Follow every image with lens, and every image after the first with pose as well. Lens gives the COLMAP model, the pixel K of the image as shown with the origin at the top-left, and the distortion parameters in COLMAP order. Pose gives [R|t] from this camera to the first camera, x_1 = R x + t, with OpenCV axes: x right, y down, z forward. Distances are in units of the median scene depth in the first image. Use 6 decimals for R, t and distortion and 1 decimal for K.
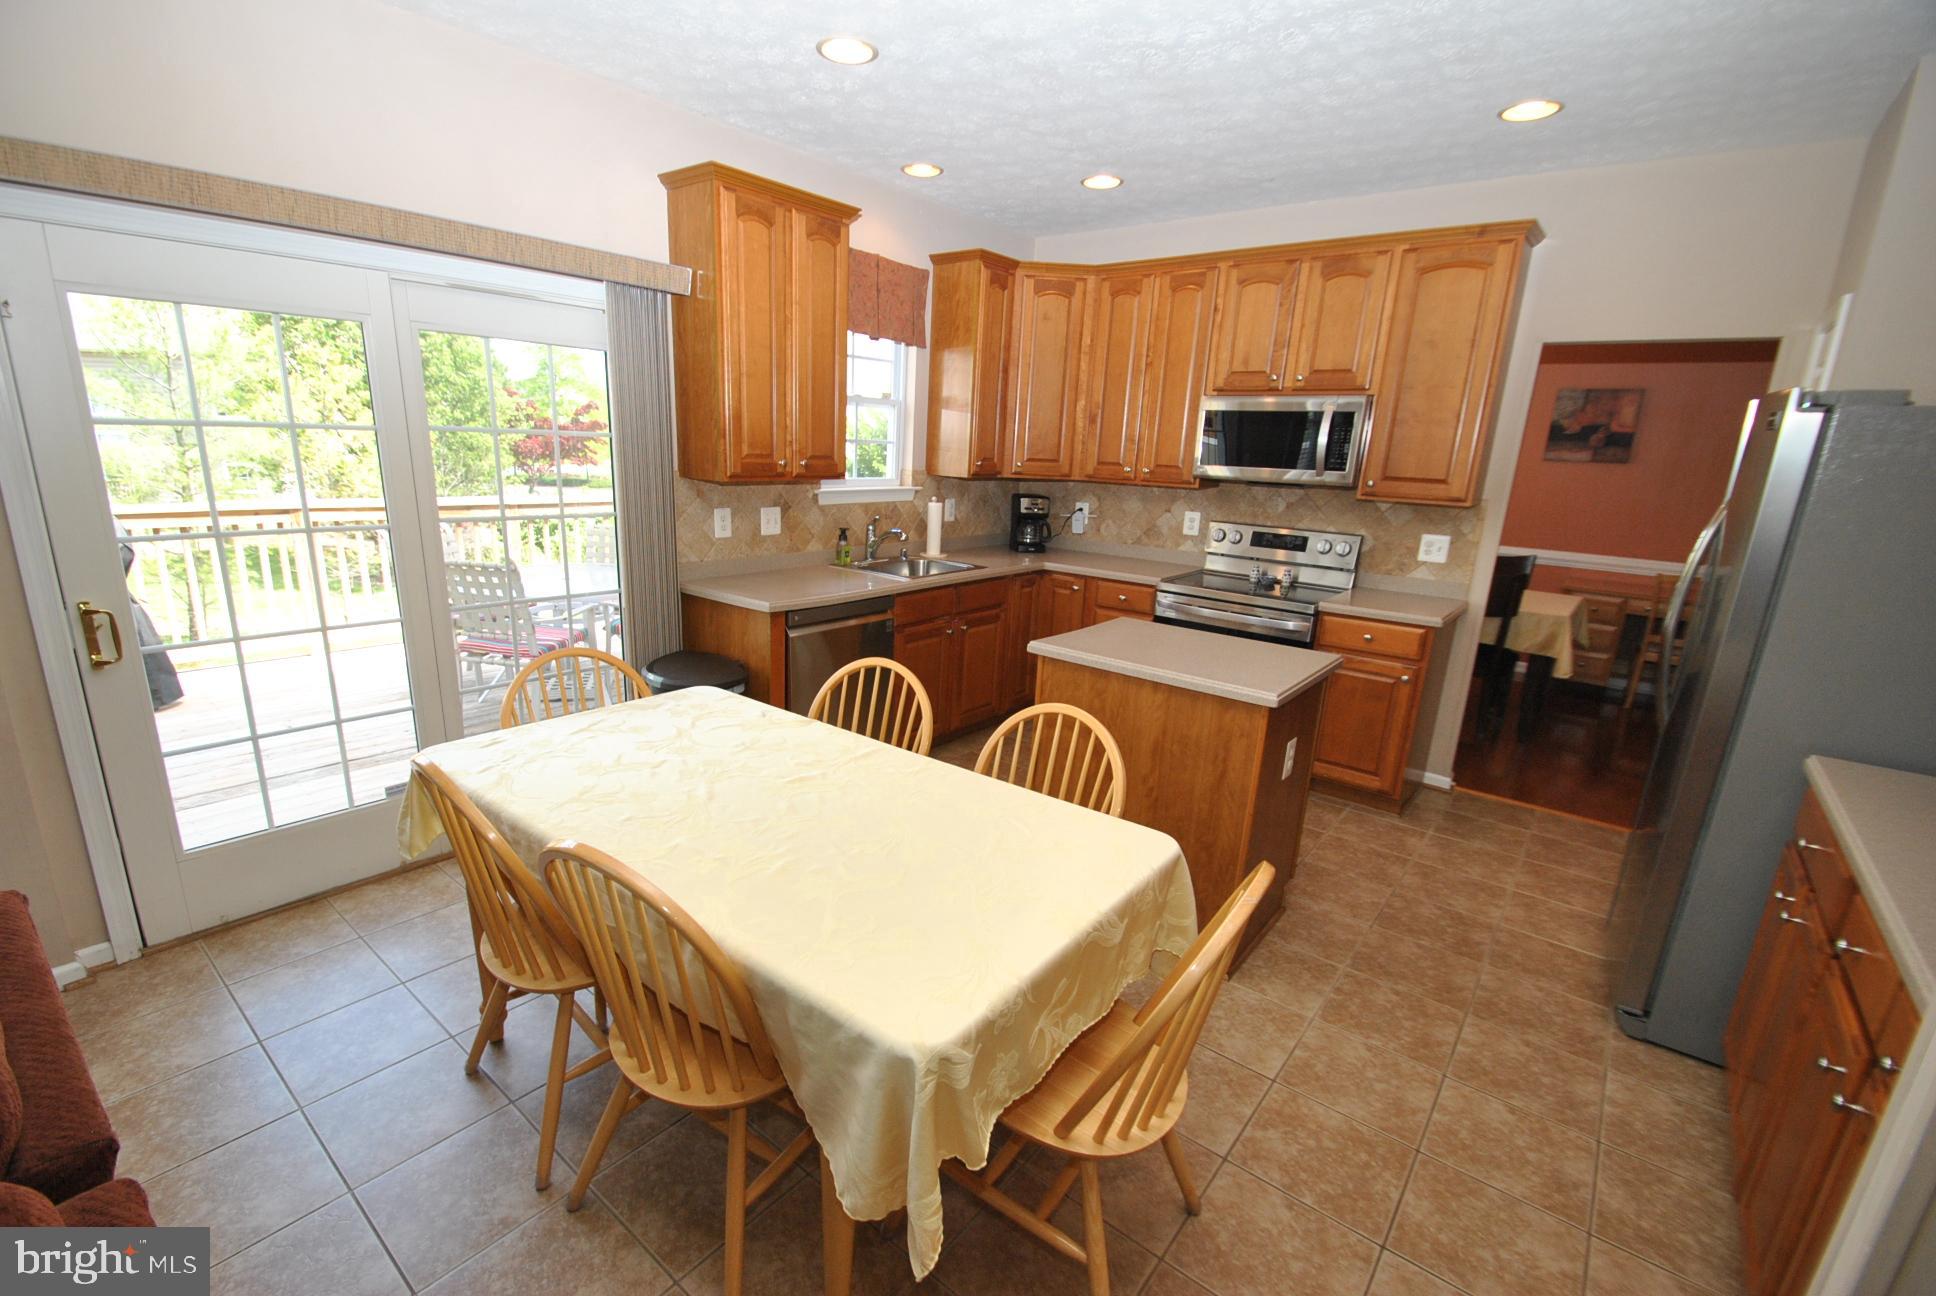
lens RADIAL K [[845.0, 0, 952.2], [0, 845.0, 667.6], [0, 0, 1]] dist [-0.001235, -0.004796]
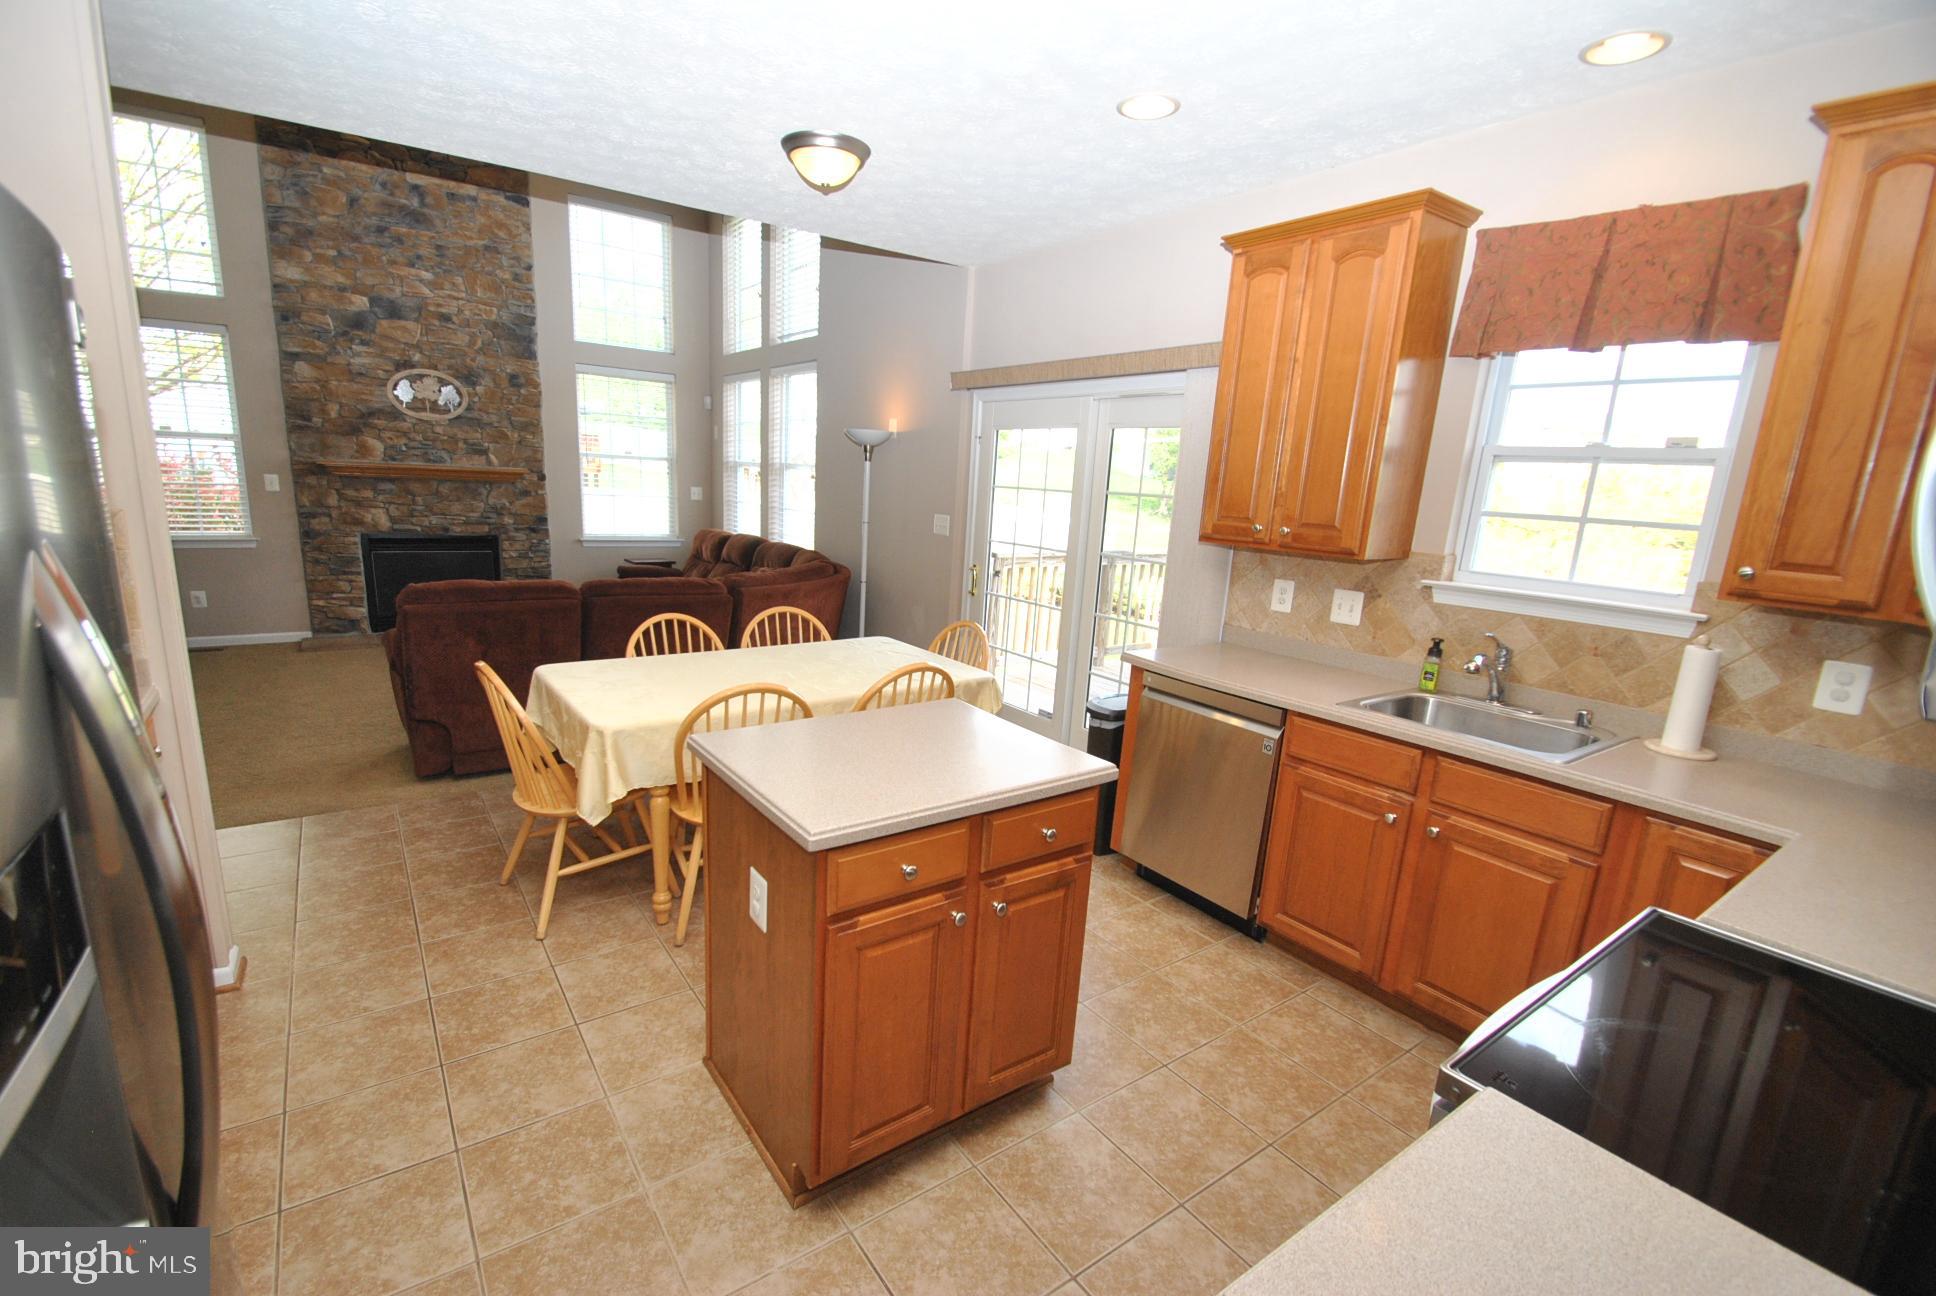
lens RADIAL K [[845.0, 0, 926.0], [0, 845.0, 675.4], [0, 0, 1]] dist [-0.001235, -0.004796]
pose [[-0.288260, 0.167053, -0.942868, 3.343651], [-0.308691, 0.915883, 0.256647, -0.970438], [0.906431, 0.365036, -0.212445, 4.080289]]
